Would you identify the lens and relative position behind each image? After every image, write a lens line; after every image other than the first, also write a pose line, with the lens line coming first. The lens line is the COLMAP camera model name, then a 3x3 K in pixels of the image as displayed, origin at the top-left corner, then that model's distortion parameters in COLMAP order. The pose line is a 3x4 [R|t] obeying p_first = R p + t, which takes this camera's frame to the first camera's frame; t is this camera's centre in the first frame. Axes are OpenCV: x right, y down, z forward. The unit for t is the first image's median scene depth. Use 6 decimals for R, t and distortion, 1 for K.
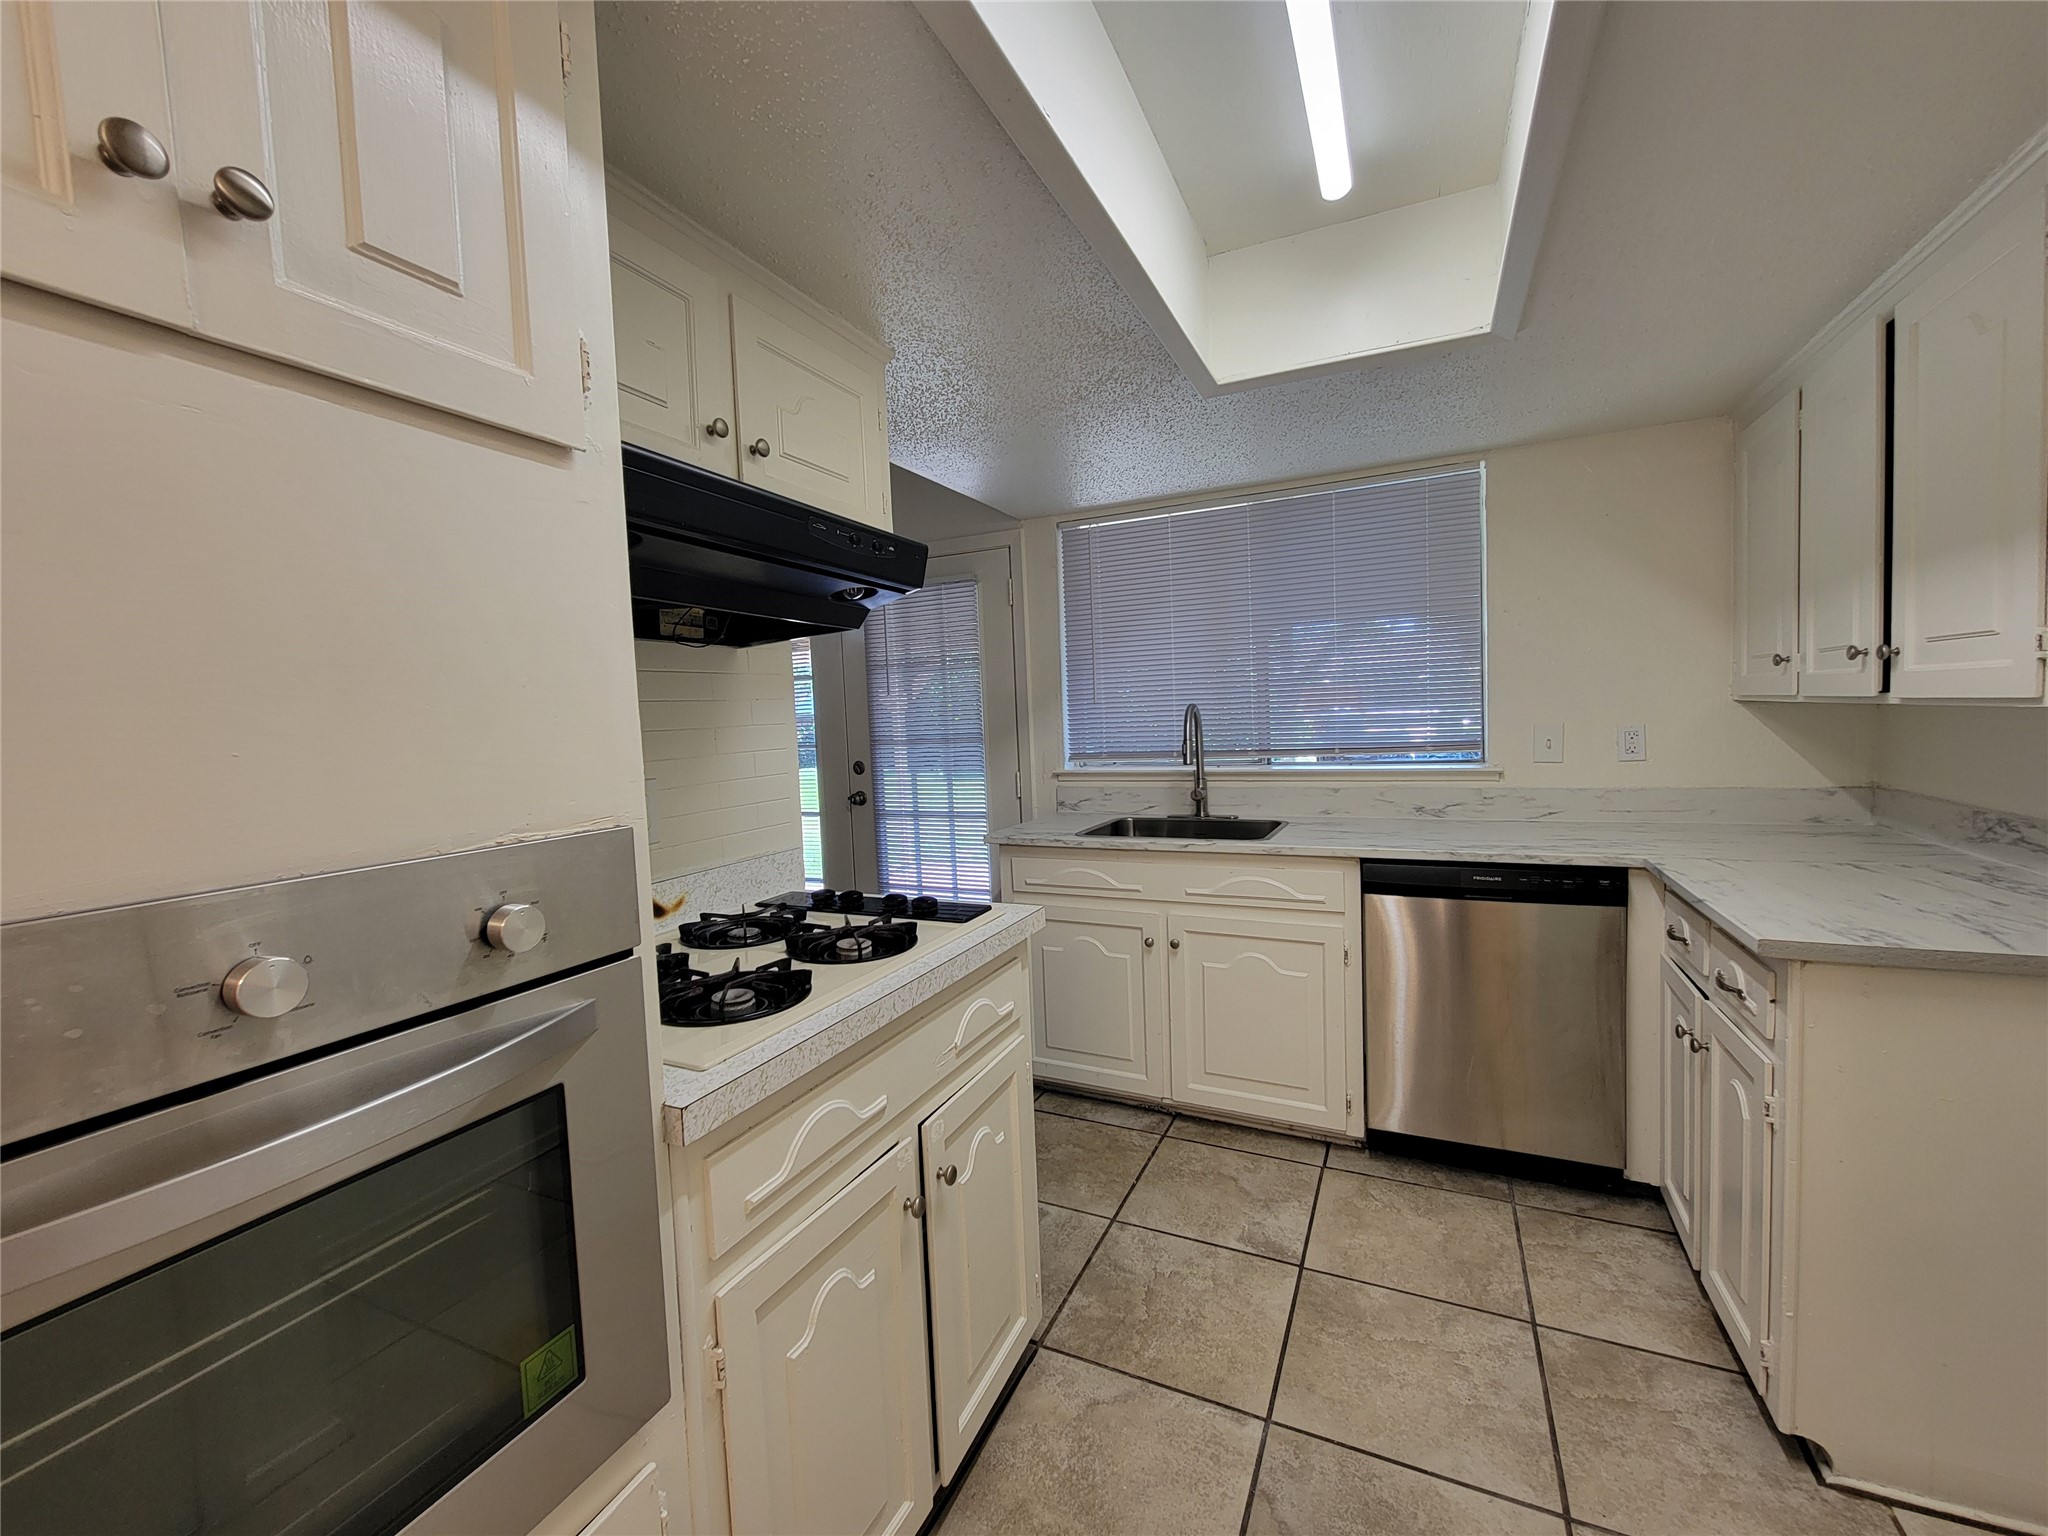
lens RADIAL K [[822.9, 0, 1024.0], [0, 822.9, 768.0], [0, 0, 1]] dist [0.002506, 0.000145]
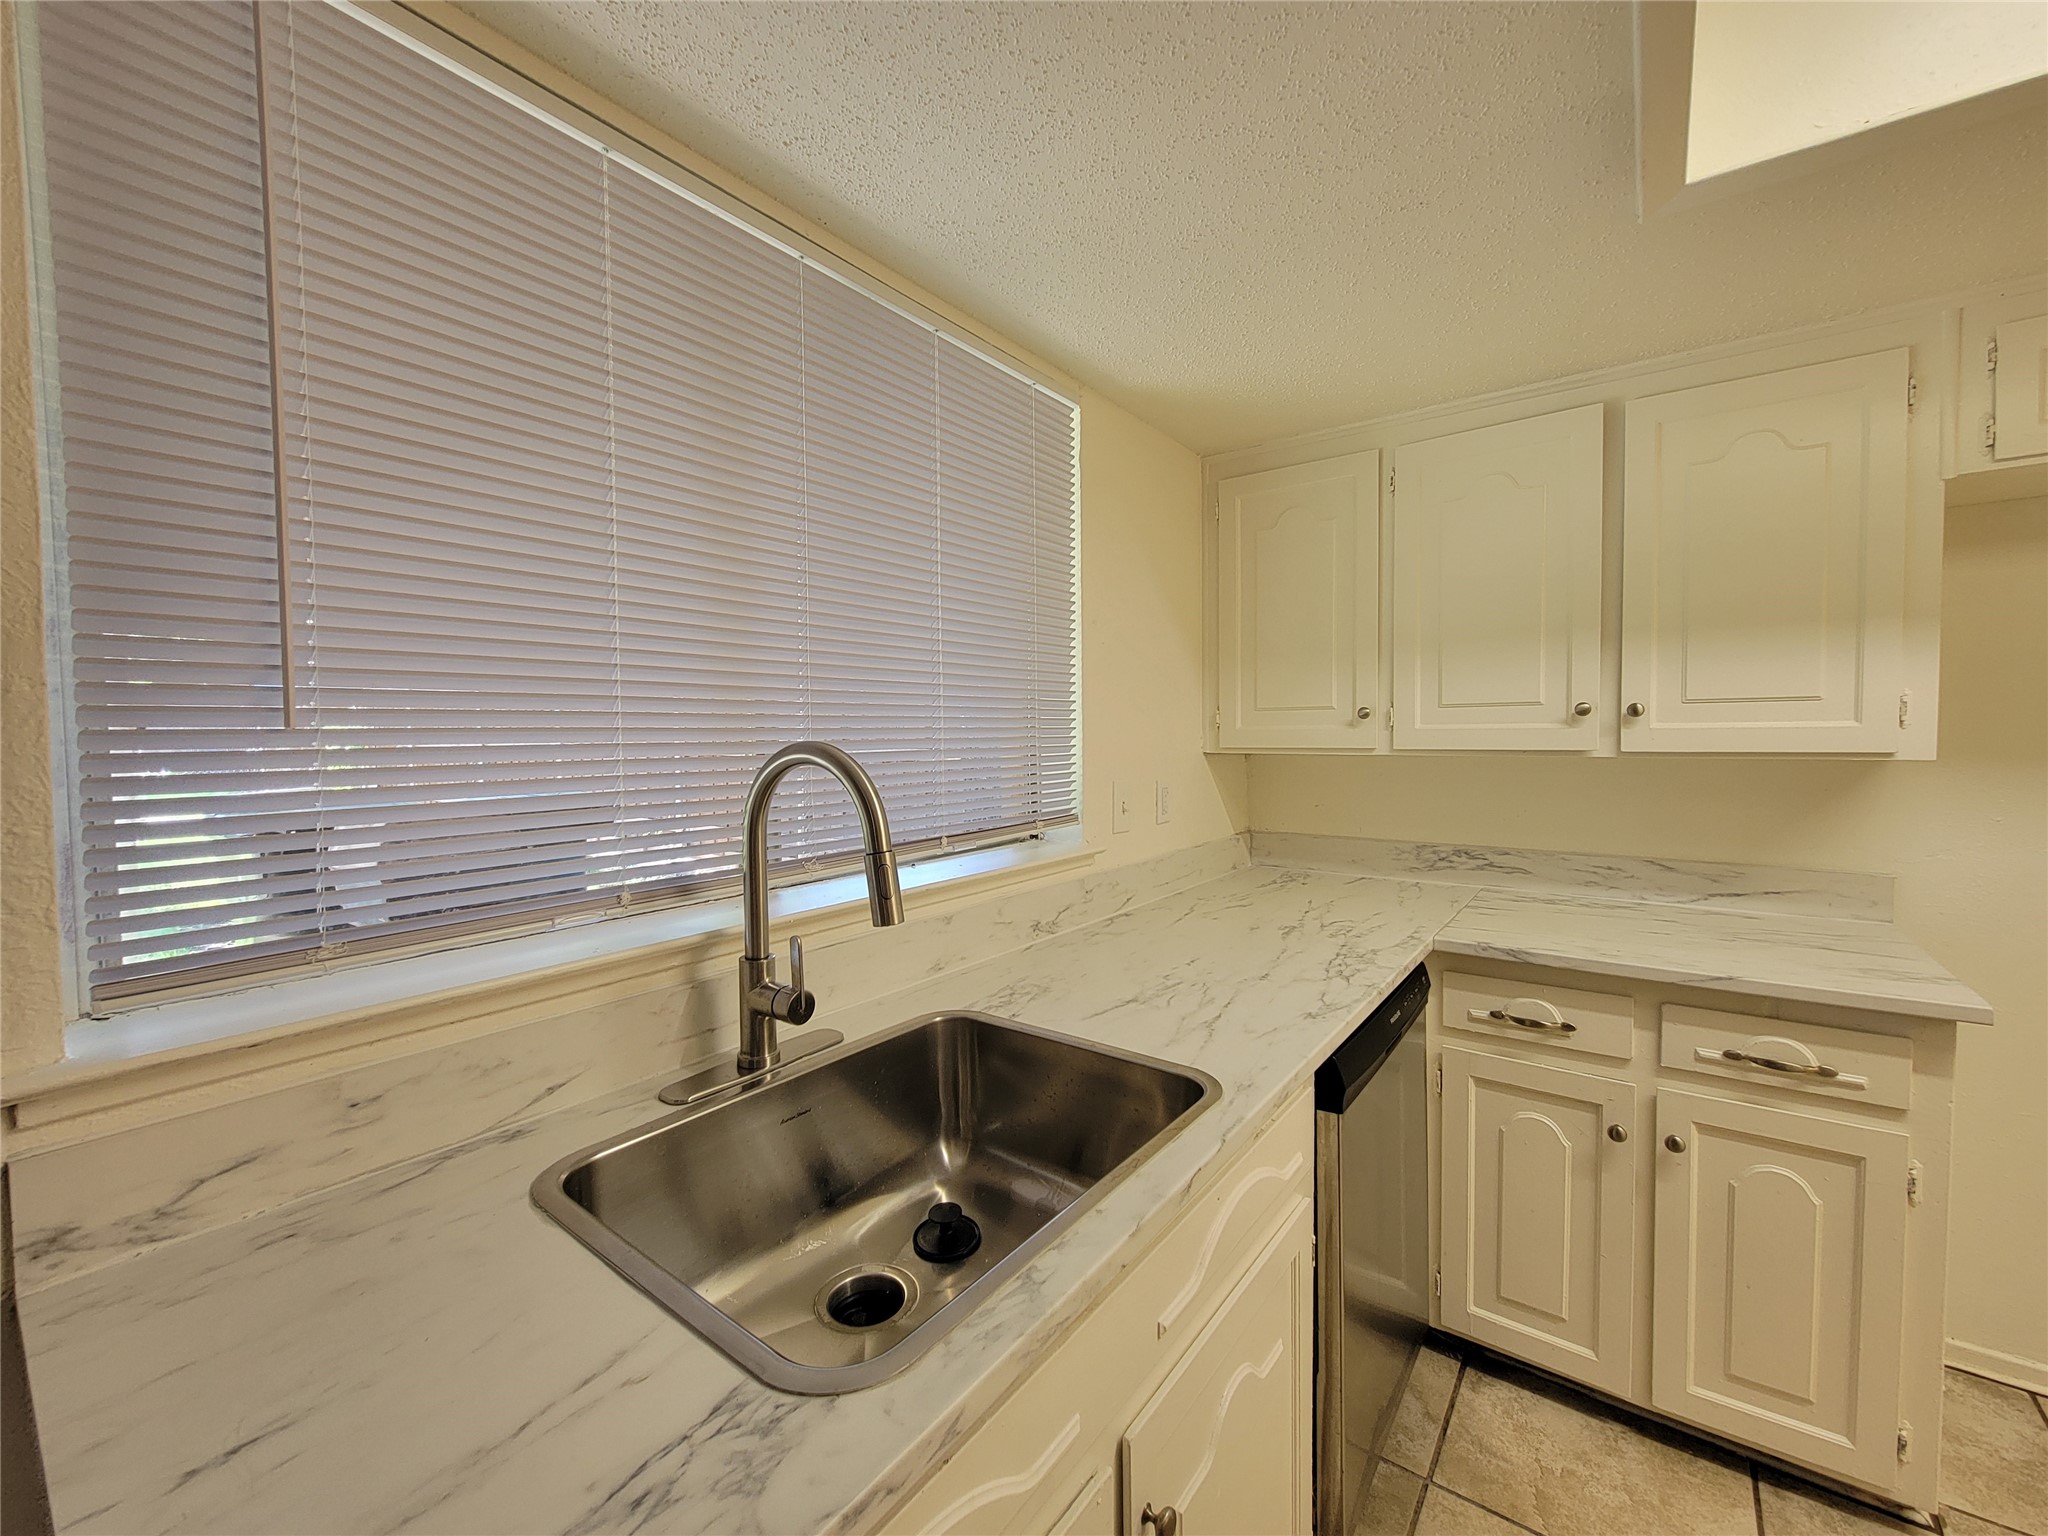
lens RADIAL K [[822.9, 0, 1024.0], [0, 822.9, 768.0], [0, 0, 1]] dist [0.002506, 0.000145]
pose [[0.205337, -0.002098, 0.978689, -0.122061], [0.068771, 0.997557, -0.012290, -0.064381], [-0.976272, 0.069829, 0.204980, 0.957521]]
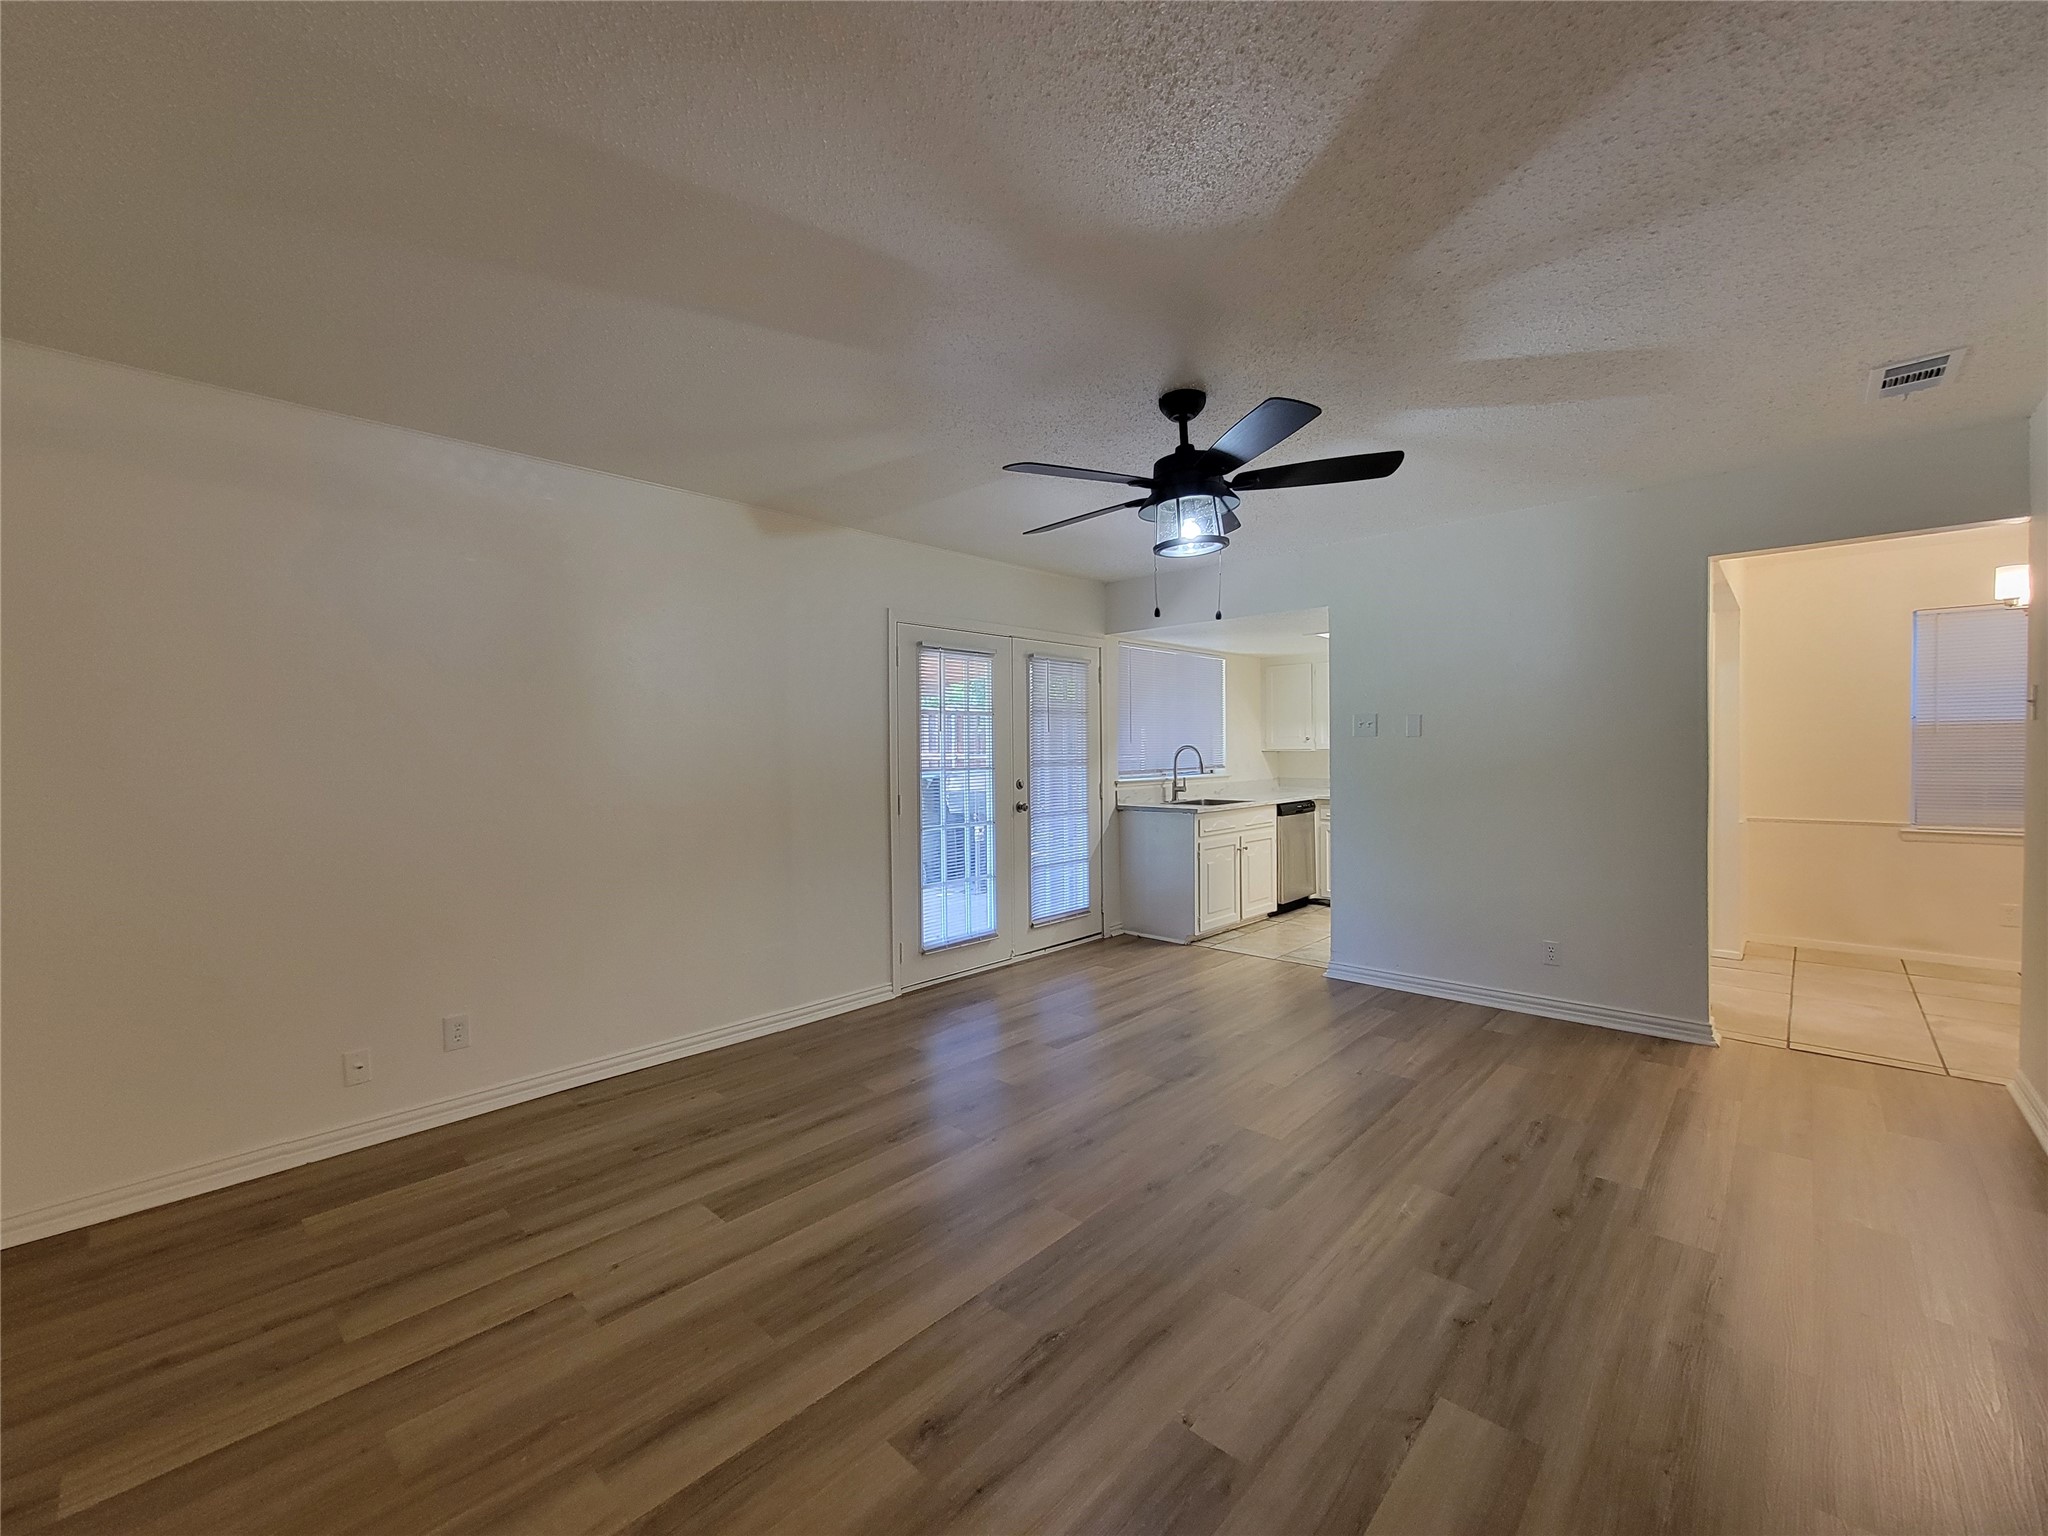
lens RADIAL K [[822.9, 0, 1024.0], [0, 822.9, 768.0], [0, 0, 1]] dist [0.002506, 0.000145]
pose [[0.313870, 0.015578, 0.949338, -2.211635], [0.064823, 0.997181, -0.037795, 0.035308], [-0.947250, 0.073402, 0.311976, 0.841005]]
